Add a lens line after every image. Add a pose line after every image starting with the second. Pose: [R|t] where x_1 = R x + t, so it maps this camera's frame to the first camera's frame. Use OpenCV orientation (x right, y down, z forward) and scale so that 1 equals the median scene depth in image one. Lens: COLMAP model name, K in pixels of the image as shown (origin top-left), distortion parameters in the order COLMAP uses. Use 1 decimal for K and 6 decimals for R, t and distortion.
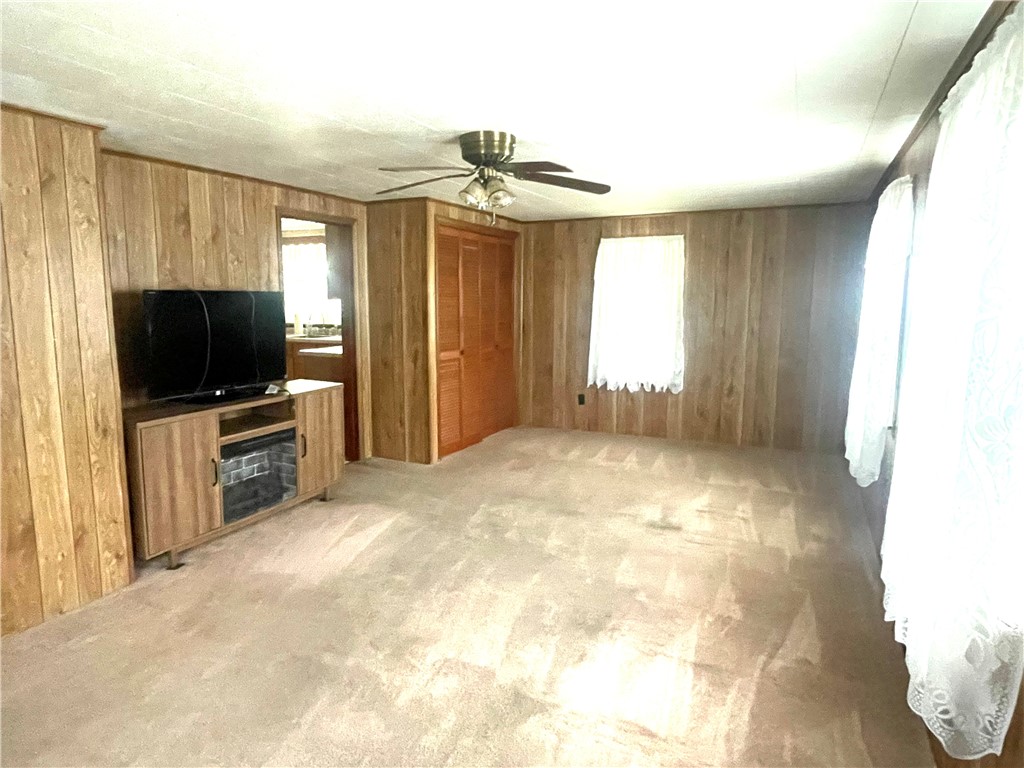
lens RADIAL K [[627.1, 0, 510.4], [0, 627.1, 380.6], [0, 0, 1]] dist [-0.008076, -0.001604]
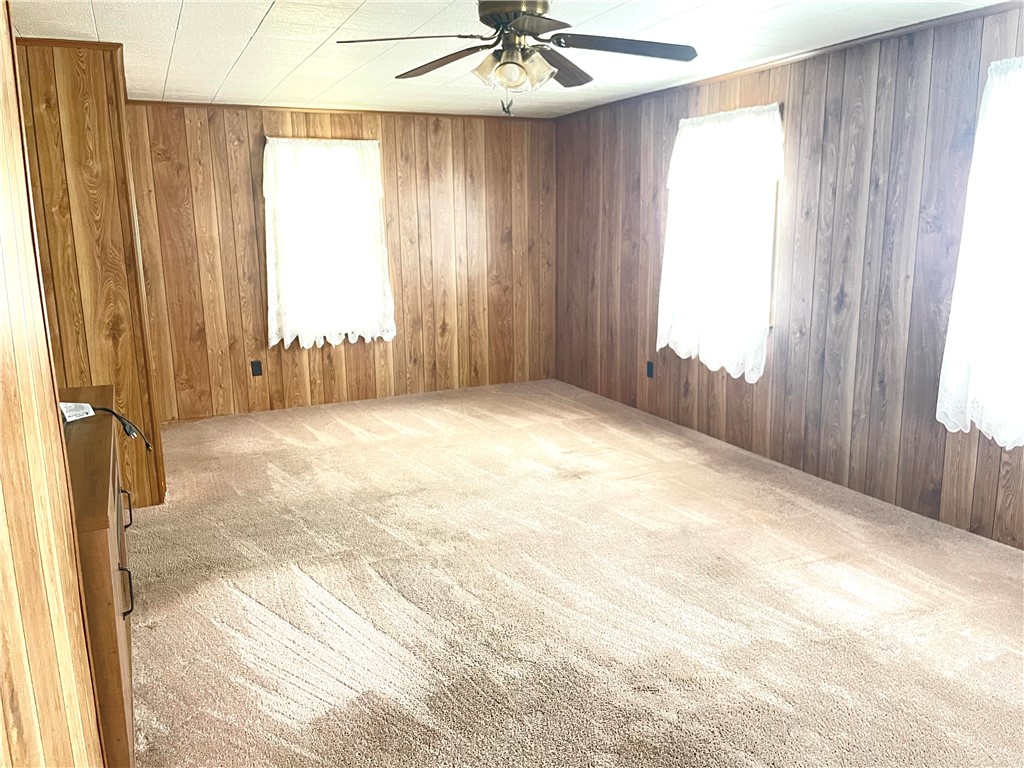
lens RADIAL K [[783.2, 0, 506.6], [0, 783.2, 383.9], [0, 0, 1]] dist [0.041327, -0.039817]
pose [[0.629205, -0.167229, 0.759036, -0.484820], [0.118190, 0.985809, 0.119217, -0.030758], [-0.768201, 0.014699, 0.640040, 0.265832]]
